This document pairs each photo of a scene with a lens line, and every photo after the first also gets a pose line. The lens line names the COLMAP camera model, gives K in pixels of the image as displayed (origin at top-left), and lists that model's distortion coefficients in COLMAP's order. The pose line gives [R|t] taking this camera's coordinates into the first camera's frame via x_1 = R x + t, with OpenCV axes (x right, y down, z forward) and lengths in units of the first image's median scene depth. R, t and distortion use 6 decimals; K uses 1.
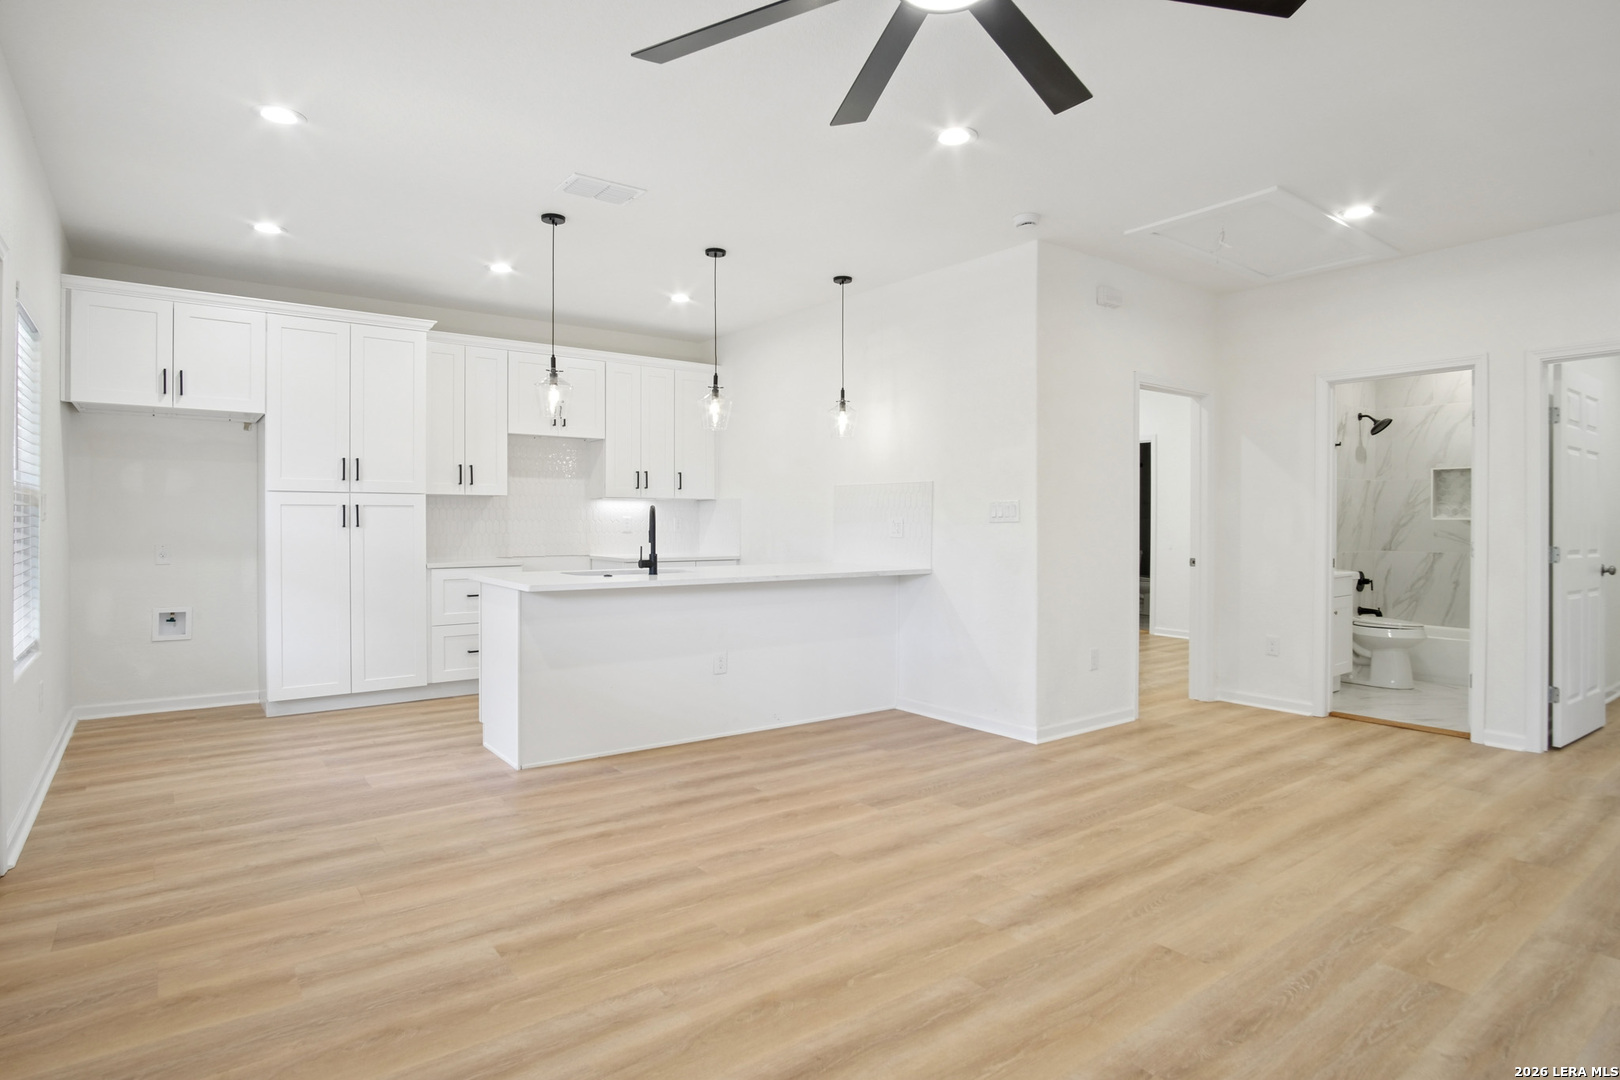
lens RADIAL K [[868.3, 0, 803.7], [0, 868.3, 524.9], [0, 0, 1]] dist [-0.020835, 0.001466]
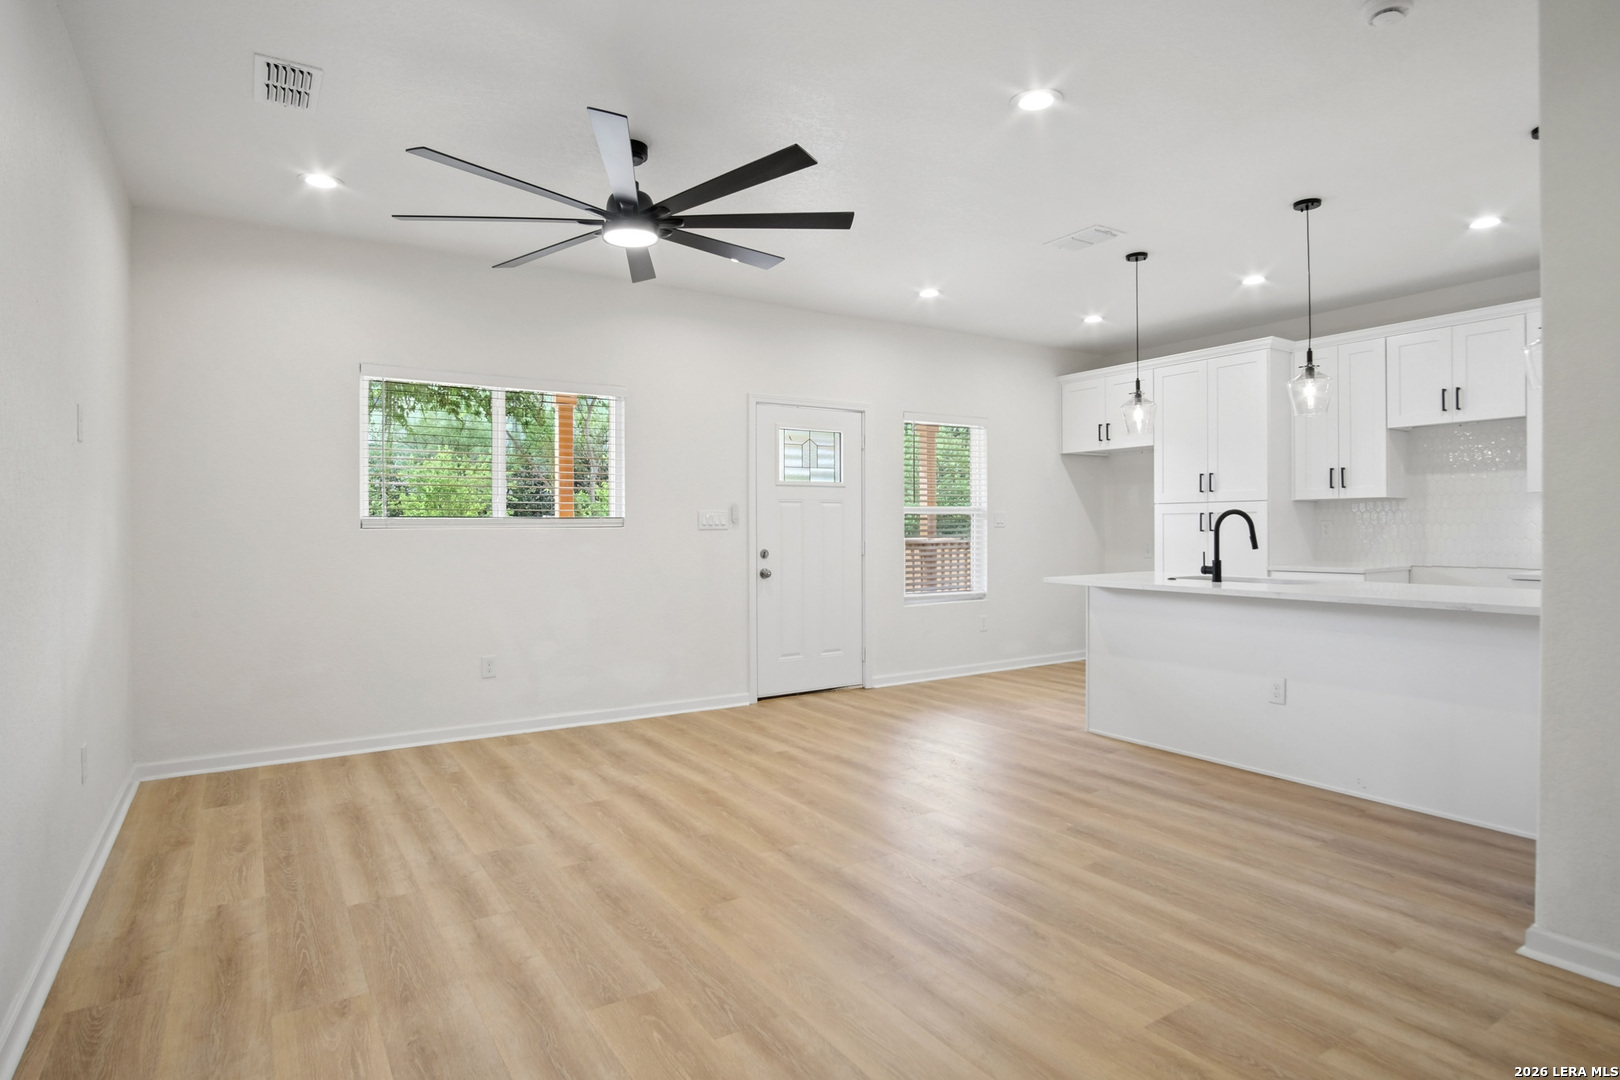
lens RADIAL K [[868.3, 0, 803.7], [0, 868.3, 524.9], [0, 0, 1]] dist [-0.020835, 0.001466]
pose [[-0.075485, -0.005056, -0.997134, 1.085638], [0.003644, 0.999979, -0.005346, -0.003061], [0.997140, -0.004037, -0.075465, 0.819215]]
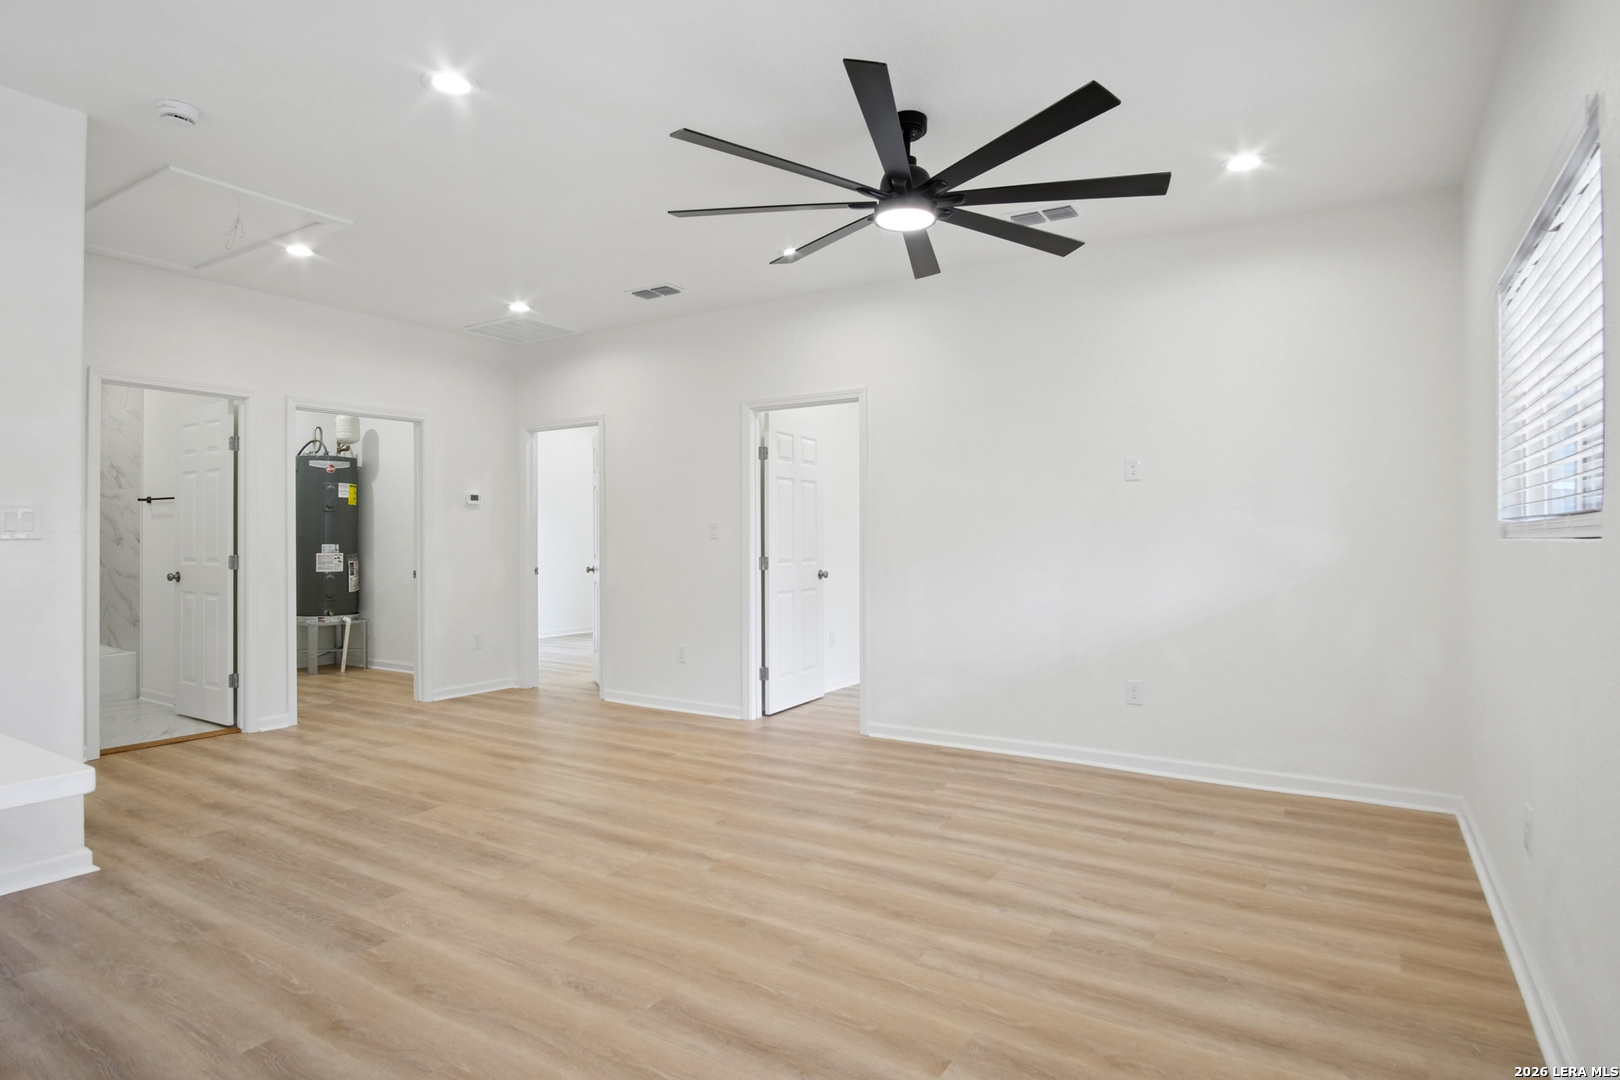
lens RADIAL K [[868.3, 0, 803.7], [0, 868.3, 524.9], [0, 0, 1]] dist [-0.020835, 0.001466]
pose [[-0.355675, 0.012726, 0.934523, -0.737174], [0.000102, 0.999908, -0.013578, -0.008558], [-0.934610, -0.004734, -0.355643, 0.968708]]
